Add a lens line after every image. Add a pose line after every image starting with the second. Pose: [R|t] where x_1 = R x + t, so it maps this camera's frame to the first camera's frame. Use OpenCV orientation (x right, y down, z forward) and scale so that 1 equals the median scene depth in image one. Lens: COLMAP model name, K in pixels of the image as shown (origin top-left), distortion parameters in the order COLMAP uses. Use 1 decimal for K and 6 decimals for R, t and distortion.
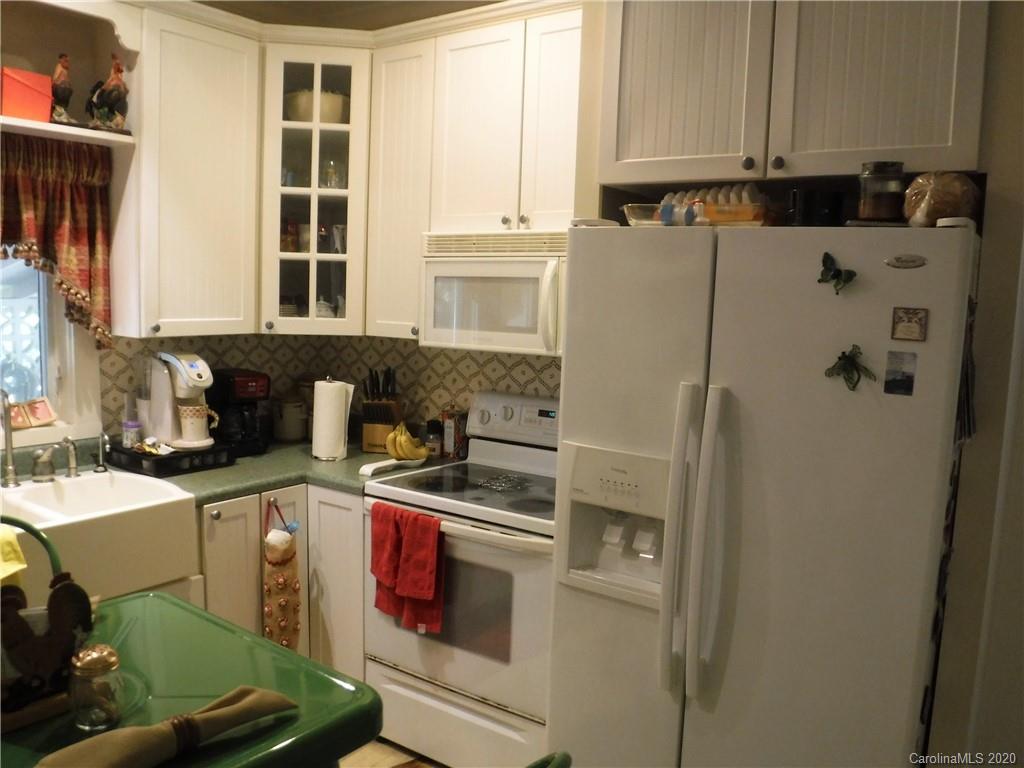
lens RADIAL K [[827.4, 0, 498.3], [0, 827.4, 390.1], [0, 0, 1]] dist [-0.111276, 0.037494]
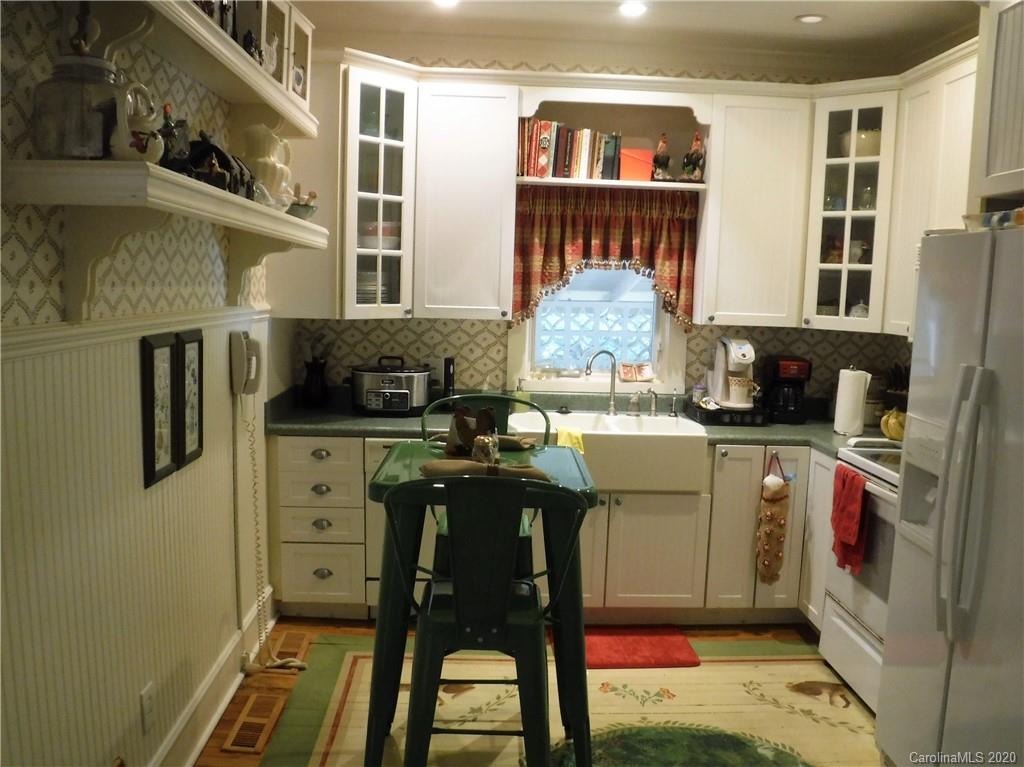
lens RADIAL K [[827.4, 0, 502.4], [0, 827.4, 382.2], [0, 0, 1]] dist [-0.111276, 0.037494]
pose [[0.604219, 0.081814, -0.792607, 0.494744], [-0.105840, 0.994141, 0.021934, 0.041155], [0.789757, 0.070636, 0.609339, -0.145568]]
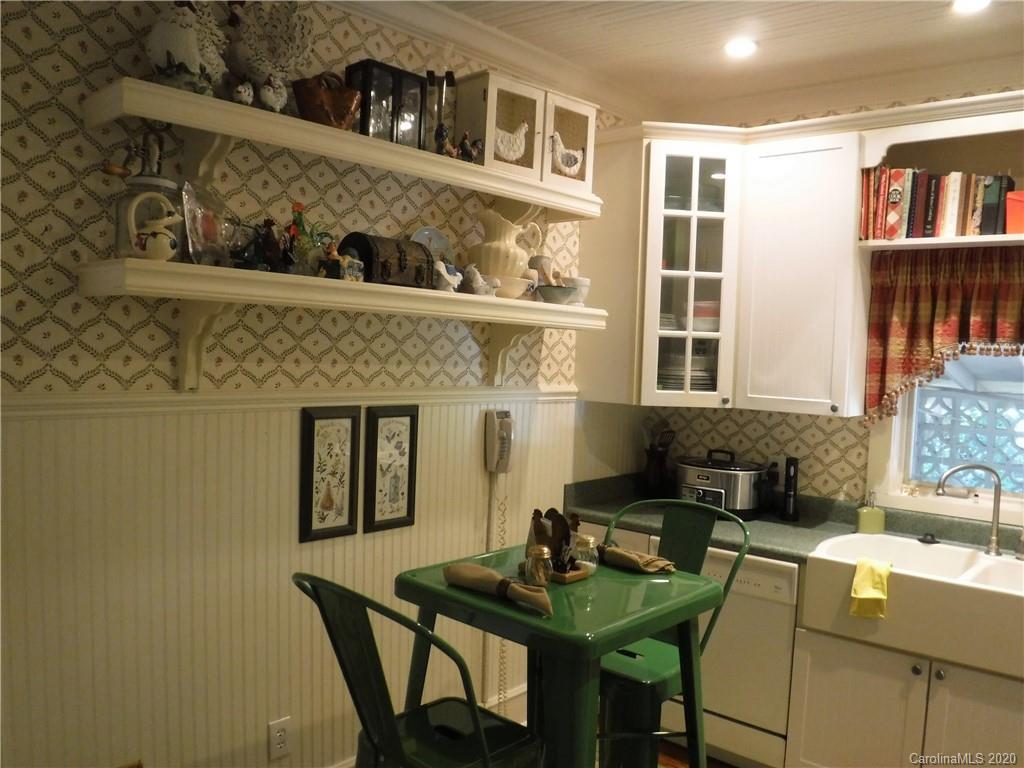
lens RADIAL K [[827.4, 0, 516.2], [0, 827.4, 383.1], [0, 0, 1]] dist [-0.111276, 0.037494]
pose [[-0.106740, 0.009431, -0.994242, 0.537704], [-0.159910, 0.986775, 0.026528, -0.038329], [0.981344, 0.161821, -0.103820, 0.383959]]
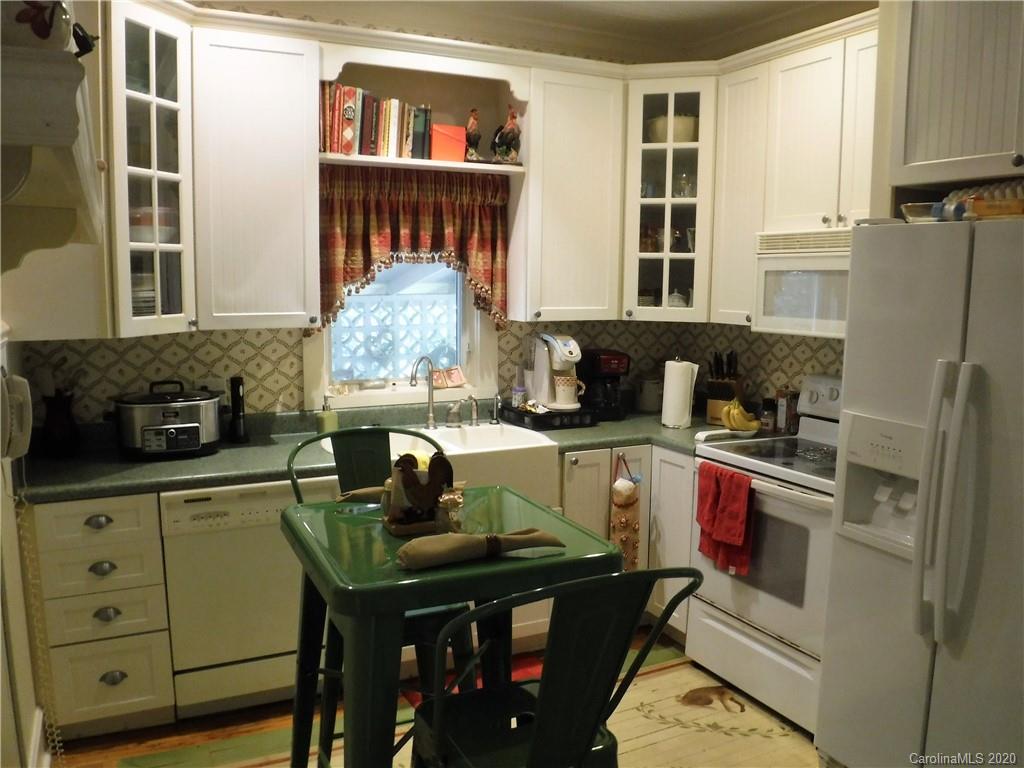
lens RADIAL K [[827.4, 0, 497.8], [0, 827.4, 384.4], [0, 0, 1]] dist [-0.111276, 0.037494]
pose [[0.879540, 0.037450, -0.474349, 0.147465], [-0.038472, 0.999231, 0.007555, 0.027392], [0.474268, 0.011604, 0.880304, -0.181493]]
